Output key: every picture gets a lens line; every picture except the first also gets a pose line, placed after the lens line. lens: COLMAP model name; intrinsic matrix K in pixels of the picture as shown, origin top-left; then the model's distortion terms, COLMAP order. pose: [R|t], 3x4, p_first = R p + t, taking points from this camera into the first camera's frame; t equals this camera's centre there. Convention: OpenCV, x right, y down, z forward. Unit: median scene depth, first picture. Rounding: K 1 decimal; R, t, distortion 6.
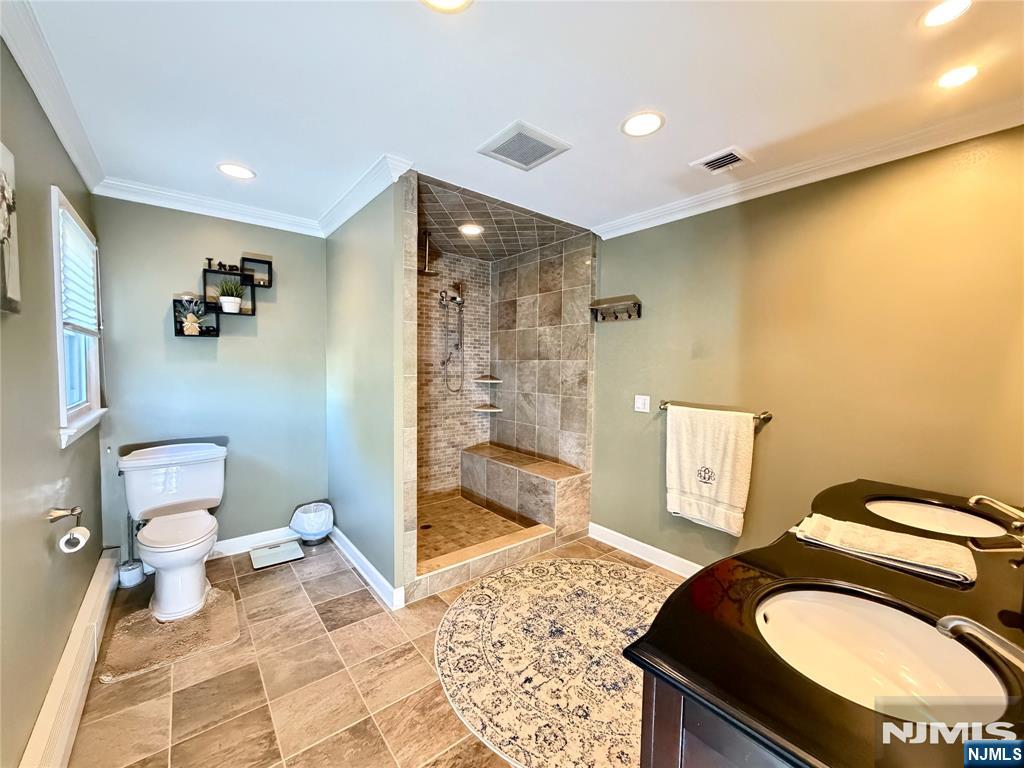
lens RADIAL K [[406.9, 0, 508.3], [0, 406.9, 384.3], [0, 0, 1]] dist [-0.001466, -0.000199]
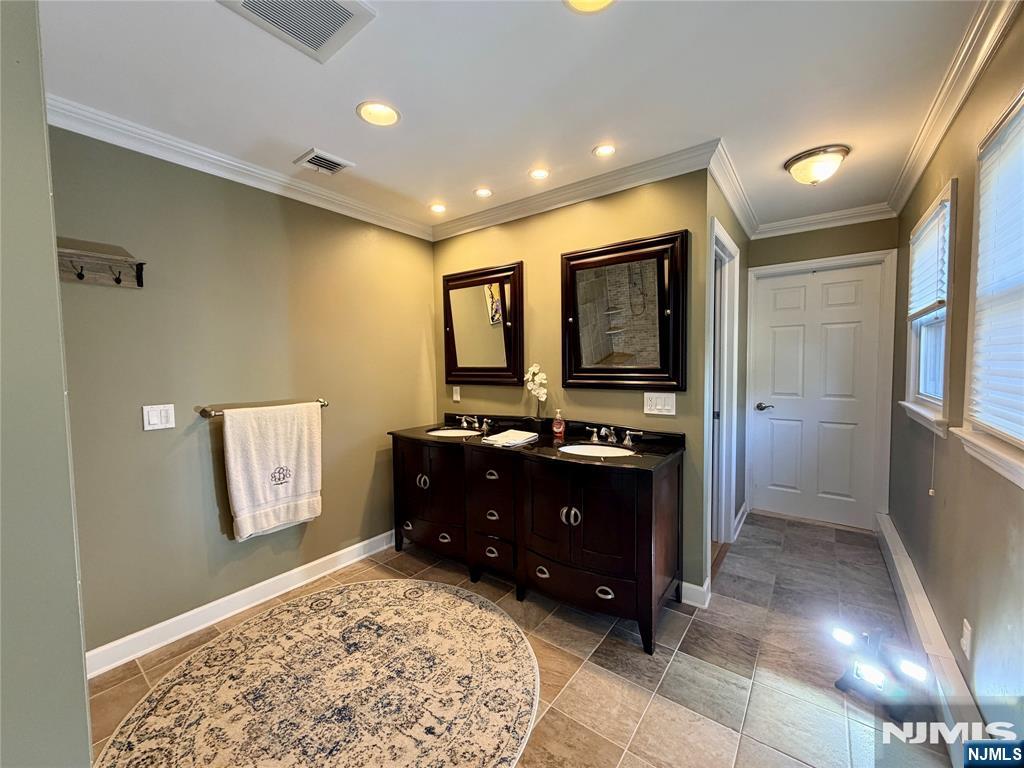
lens RADIAL K [[406.9, 0, 508.3], [0, 406.9, 384.3], [0, 0, 1]] dist [-0.001466, -0.000199]
pose [[-0.240157, -0.062572, 0.968715, -0.599537], [0.059843, 0.995068, 0.079110, -0.032453], [-0.968888, 0.076970, -0.235228, 0.779105]]
